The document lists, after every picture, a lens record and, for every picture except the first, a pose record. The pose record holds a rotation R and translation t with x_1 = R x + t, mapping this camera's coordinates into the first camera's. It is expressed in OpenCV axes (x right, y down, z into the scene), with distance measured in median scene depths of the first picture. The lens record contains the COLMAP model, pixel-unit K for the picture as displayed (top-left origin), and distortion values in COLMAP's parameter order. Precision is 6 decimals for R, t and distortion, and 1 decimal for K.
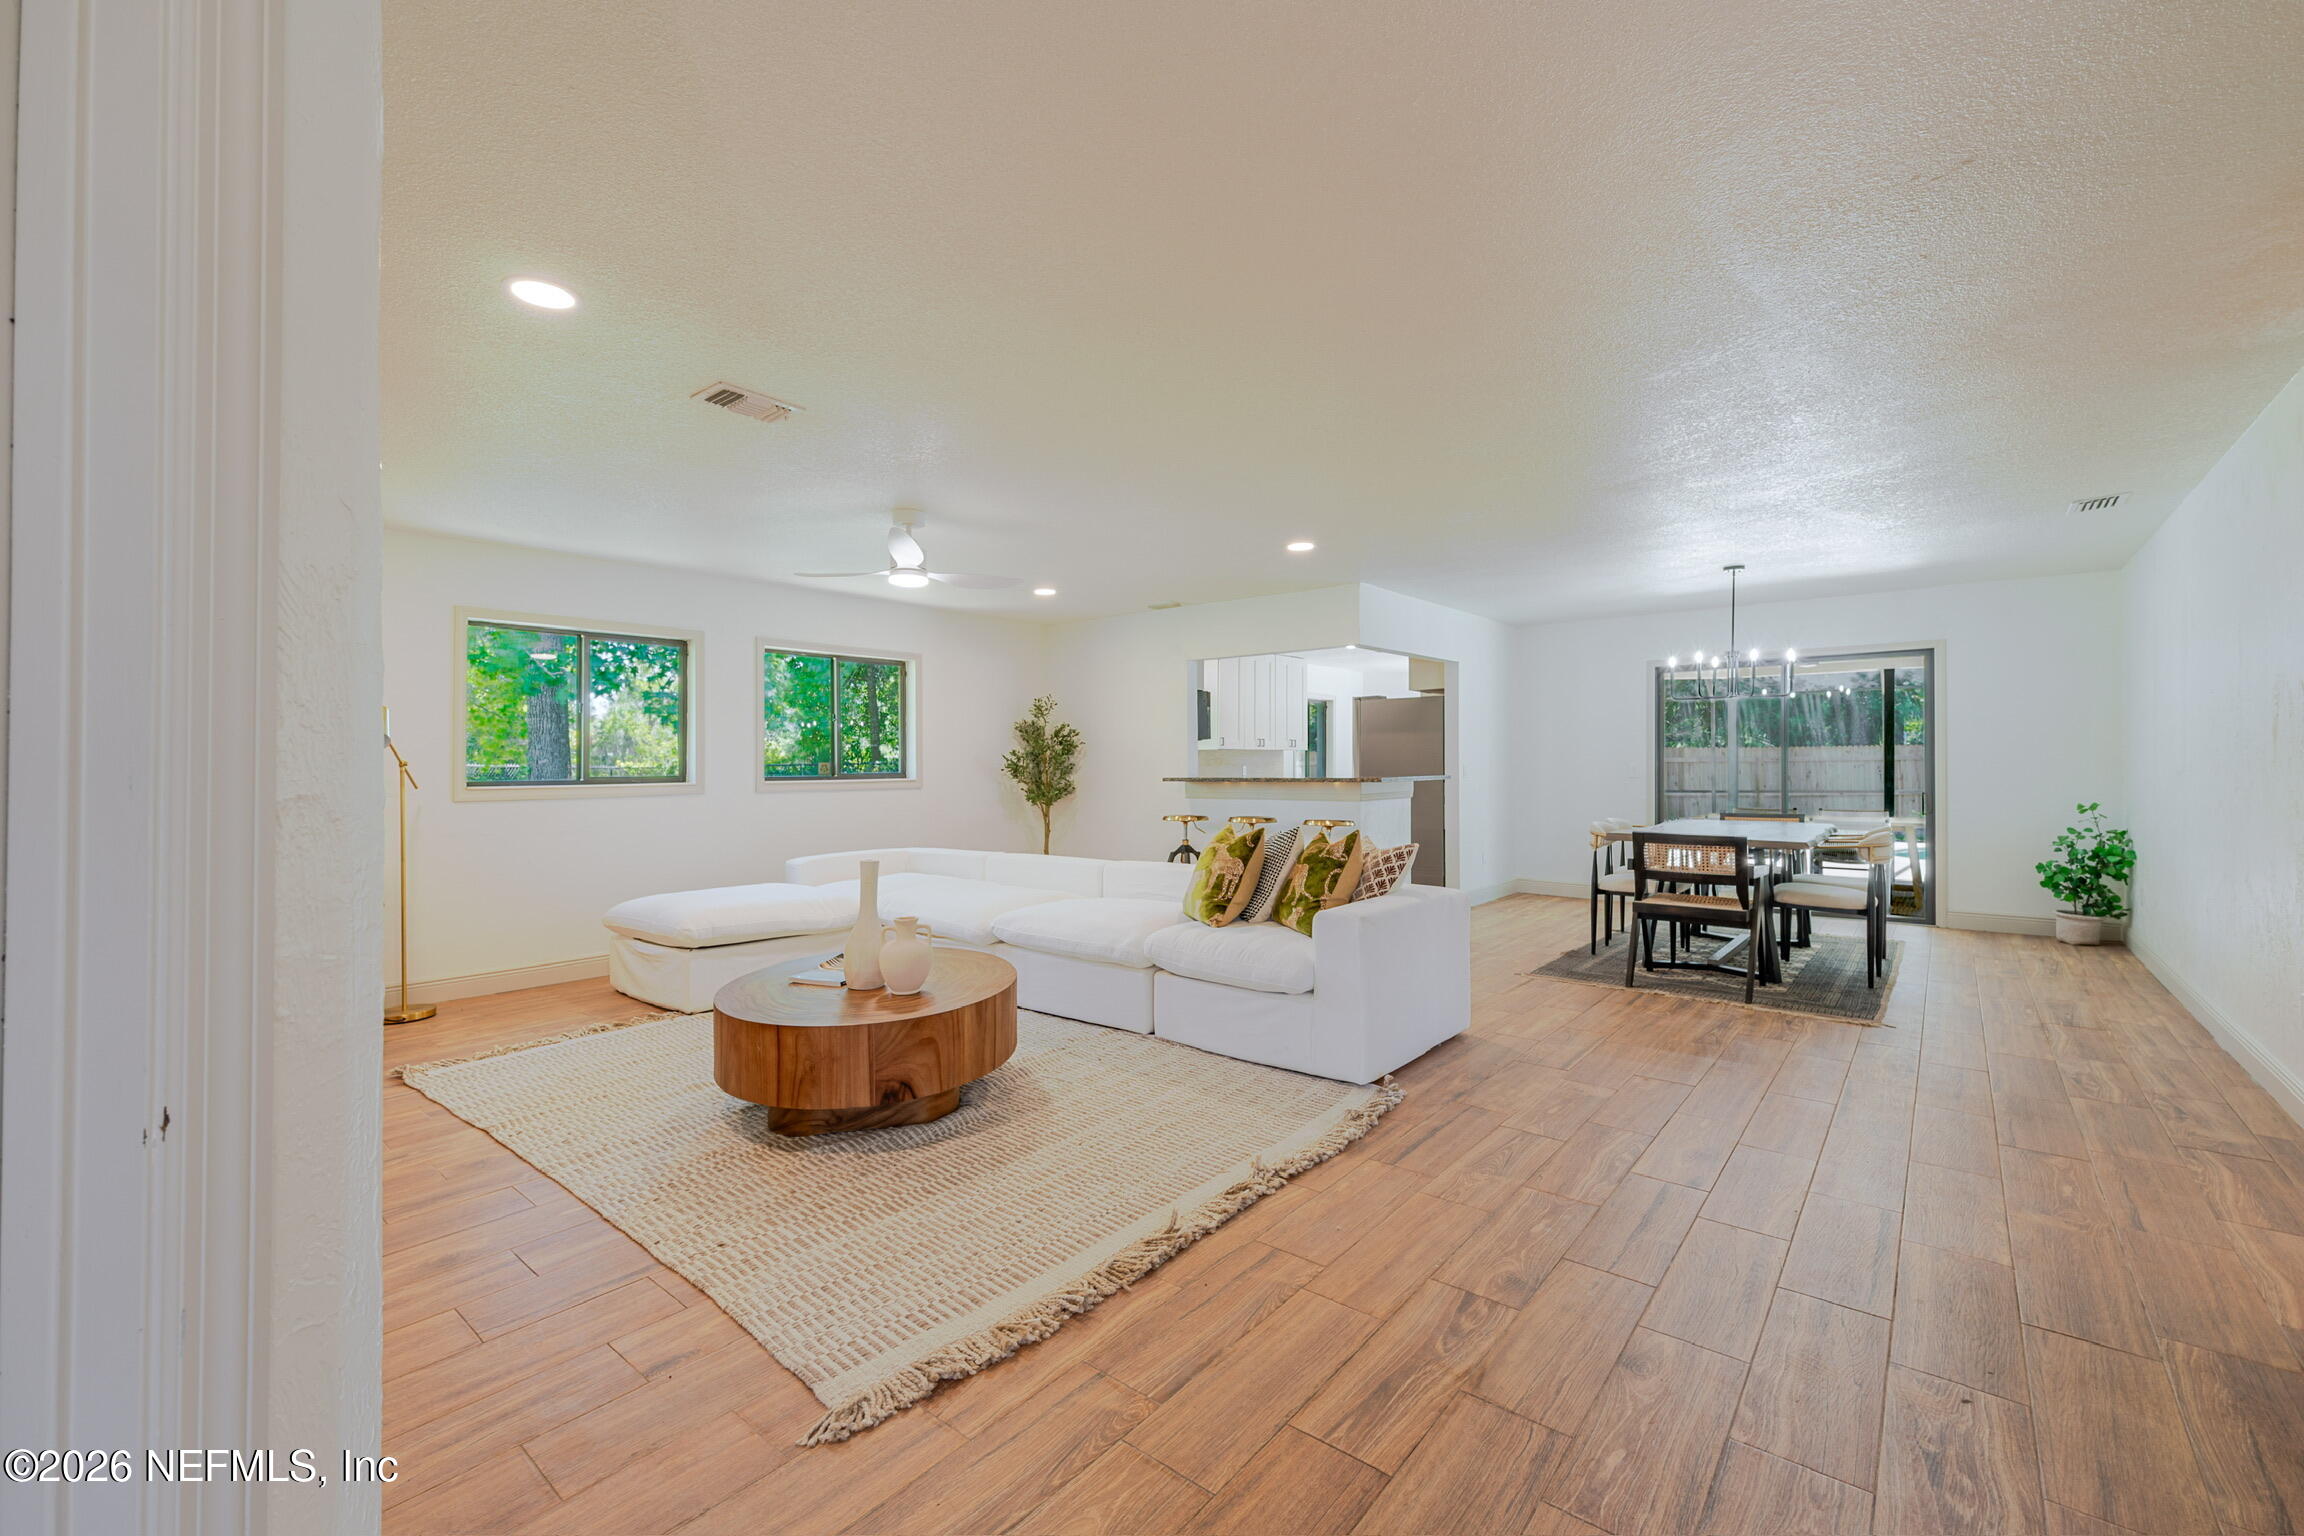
lens RADIAL K [[951.0, 0, 1144.2], [0, 951.0, 762.6], [0, 0, 1]] dist [-0.000923, -0.001010]
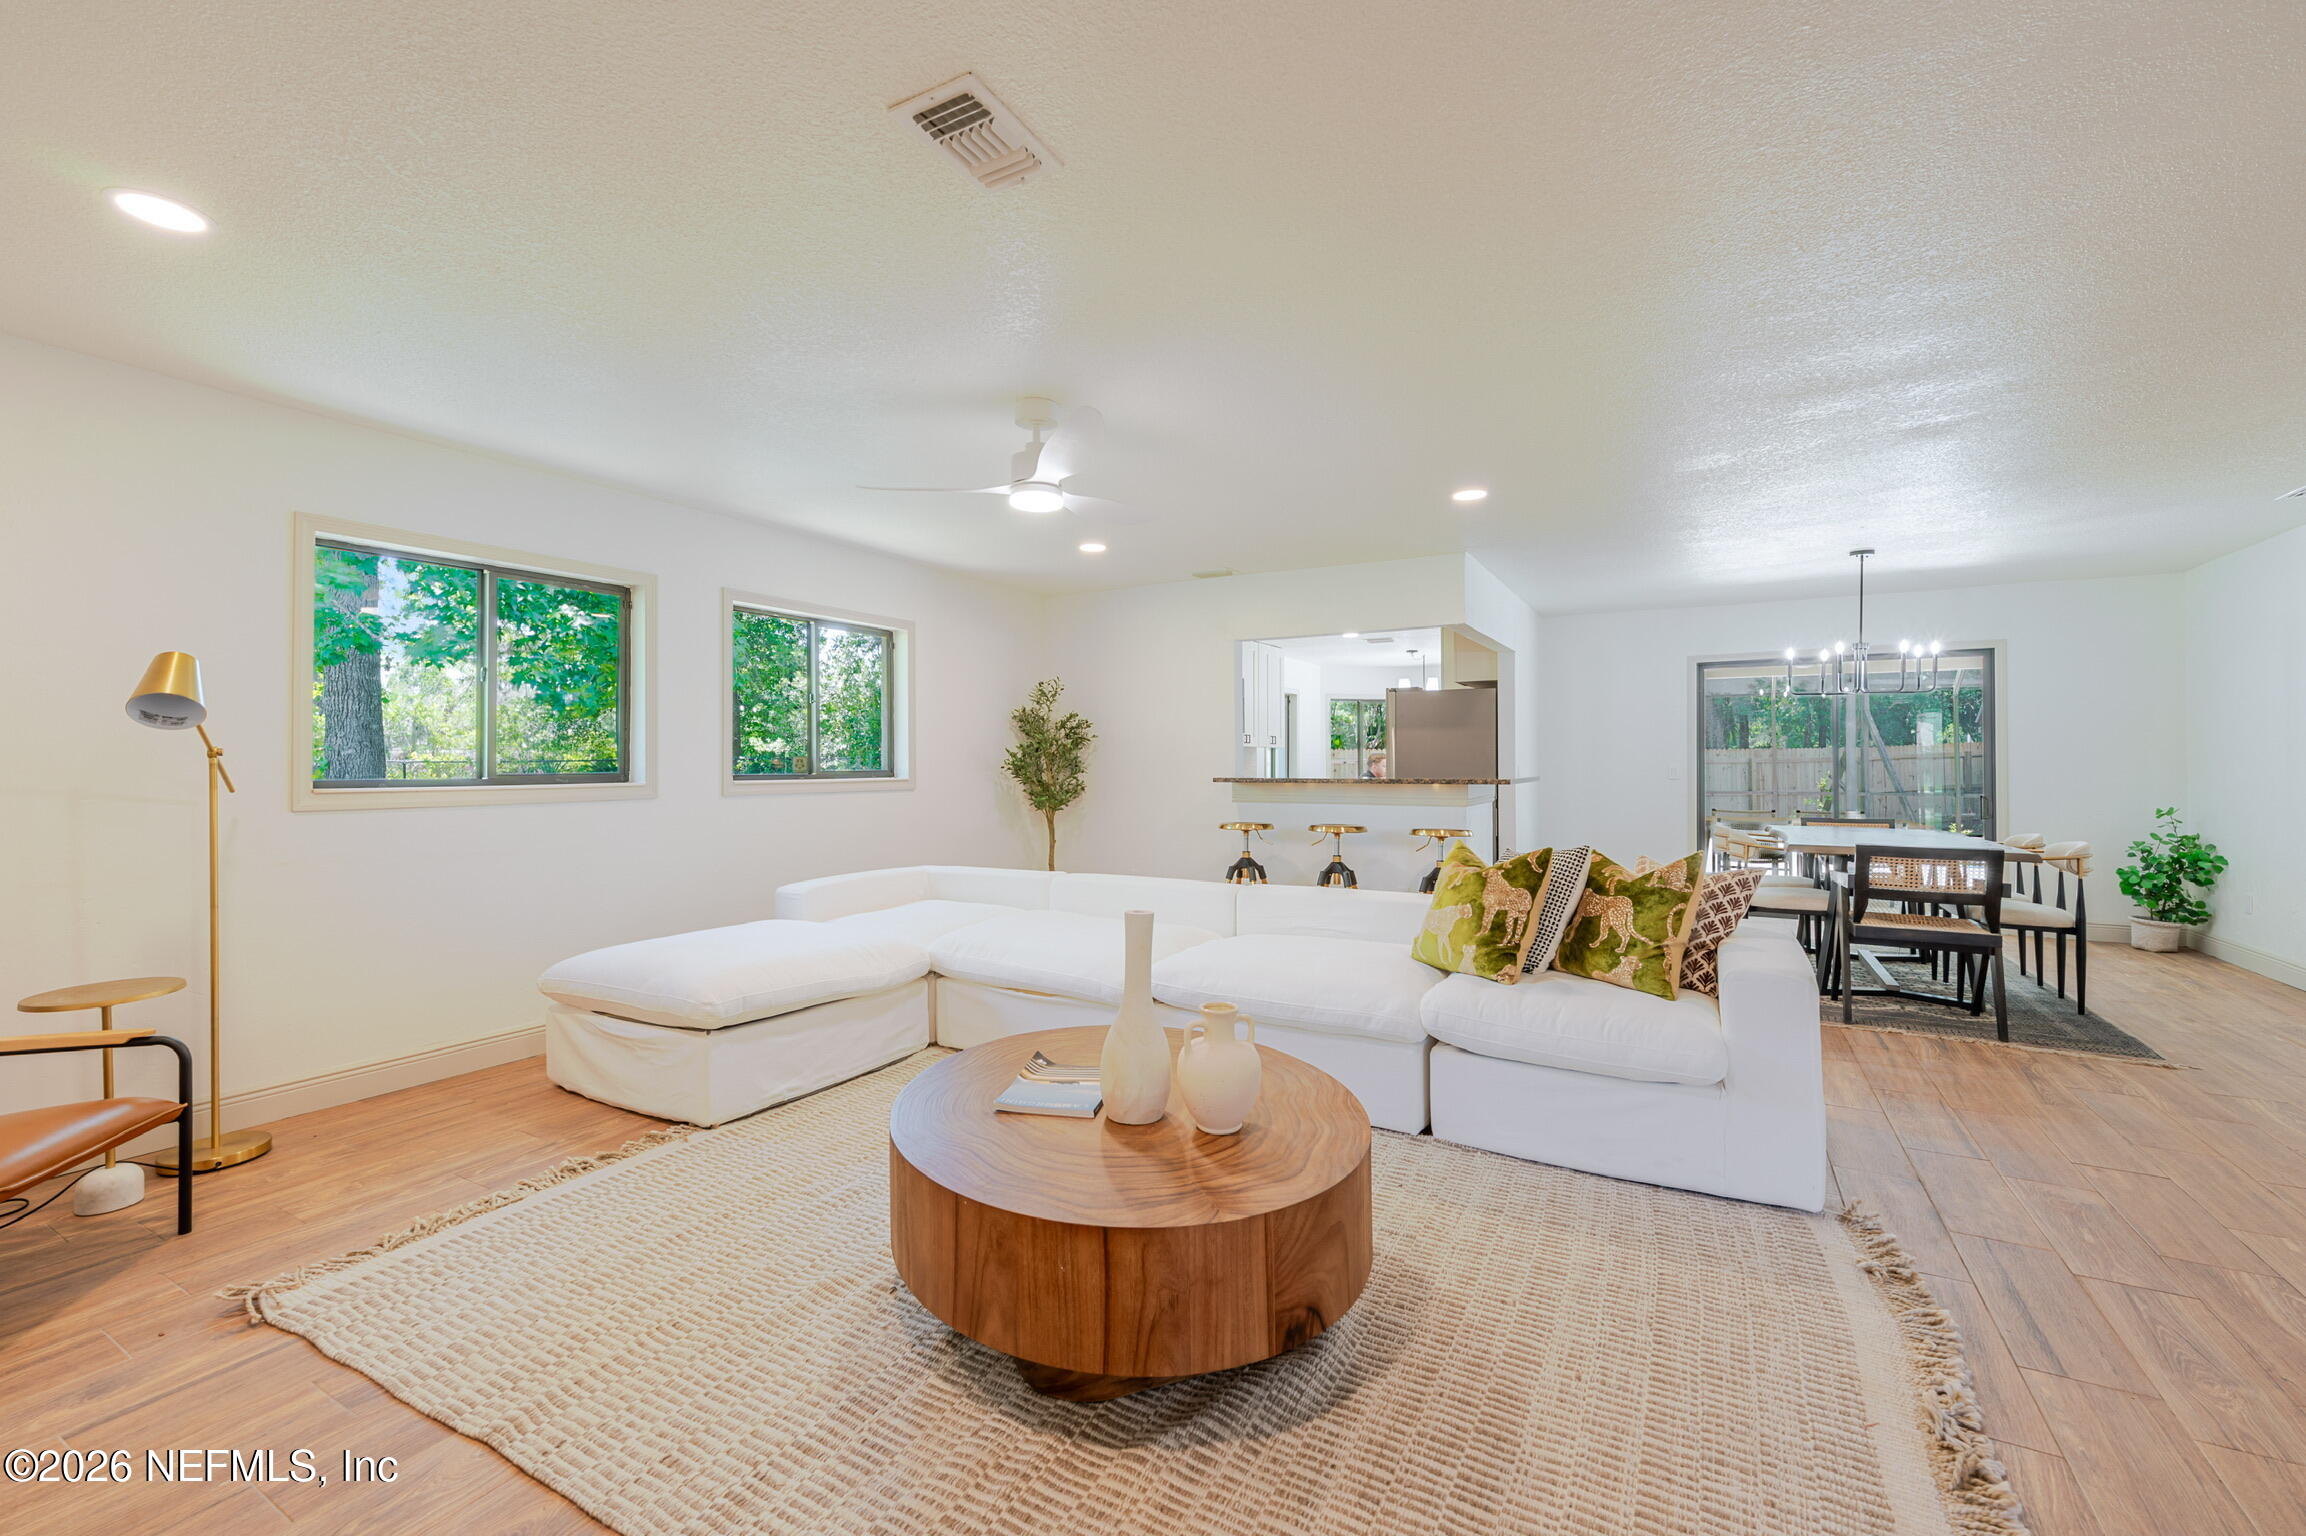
lens RADIAL K [[951.8, 0, 1144.6], [0, 951.8, 765.5], [0, 0, 1]] dist [-0.000923, -0.001010]
pose [[0.985180, 0.005906, 0.171423, -0.283555], [-0.006769, 0.999967, 0.004451, 0.002463], [-0.171391, -0.005545, 0.985188, 0.277925]]
